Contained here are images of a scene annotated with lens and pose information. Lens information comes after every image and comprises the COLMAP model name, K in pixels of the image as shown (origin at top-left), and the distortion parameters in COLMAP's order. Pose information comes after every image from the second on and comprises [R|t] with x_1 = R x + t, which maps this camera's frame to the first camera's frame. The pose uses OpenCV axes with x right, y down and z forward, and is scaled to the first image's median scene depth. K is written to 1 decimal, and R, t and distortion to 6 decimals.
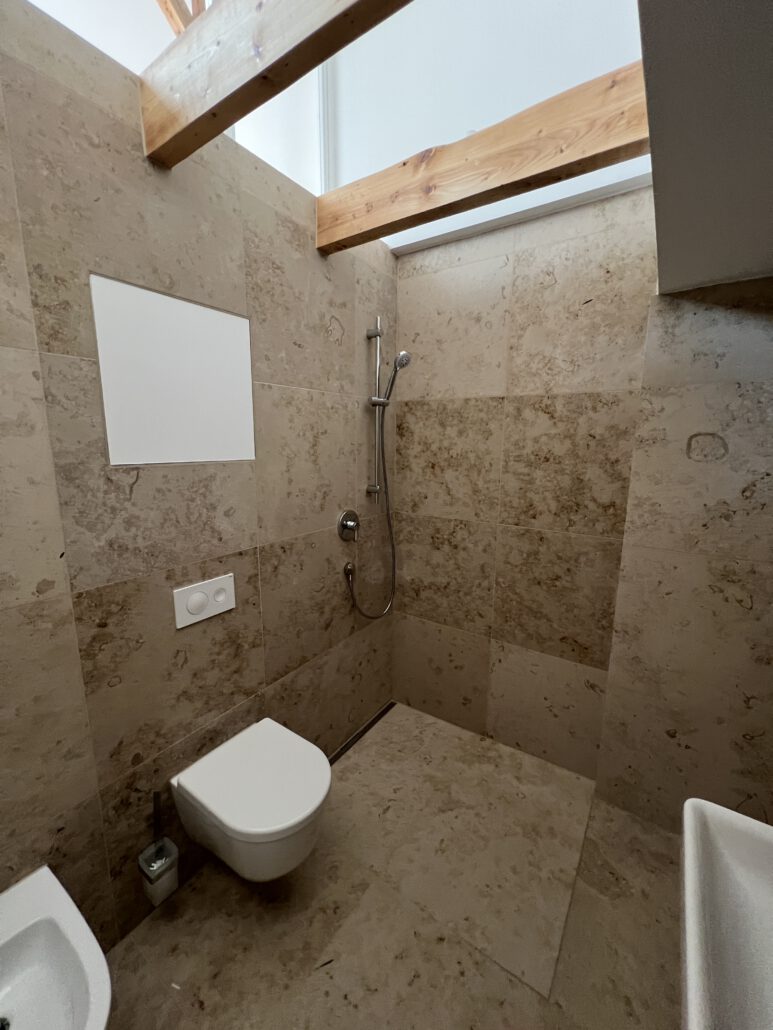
lens RADIAL K [[408.3, 0, 386.2], [0, 408.3, 512.5], [0, 0, 1]] dist [-0.001962, -0.000076]
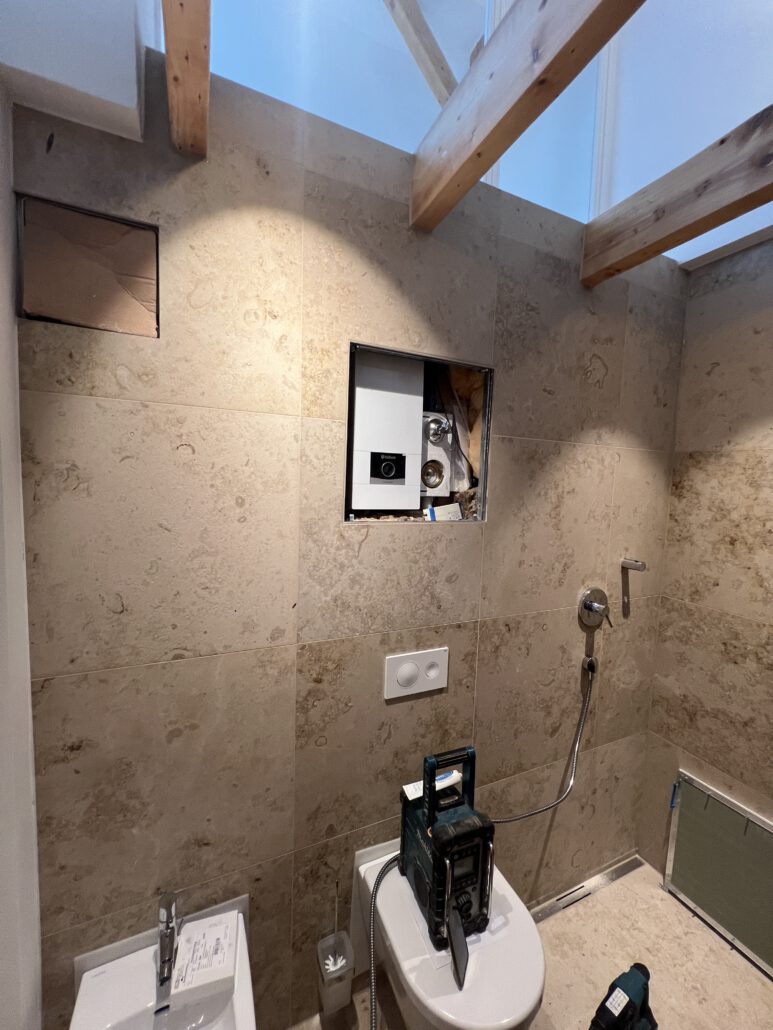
lens RADIAL K [[411.3, 0, 387.3], [0, 411.3, 513.3], [0, 0, 1]] dist [-0.005100, 0.001618]
pose [[0.853727, 0.061072, -0.517128, -0.049918], [-0.120342, 0.989354, -0.081830, -0.053897], [0.506625, 0.132092, 0.851988, 0.148811]]
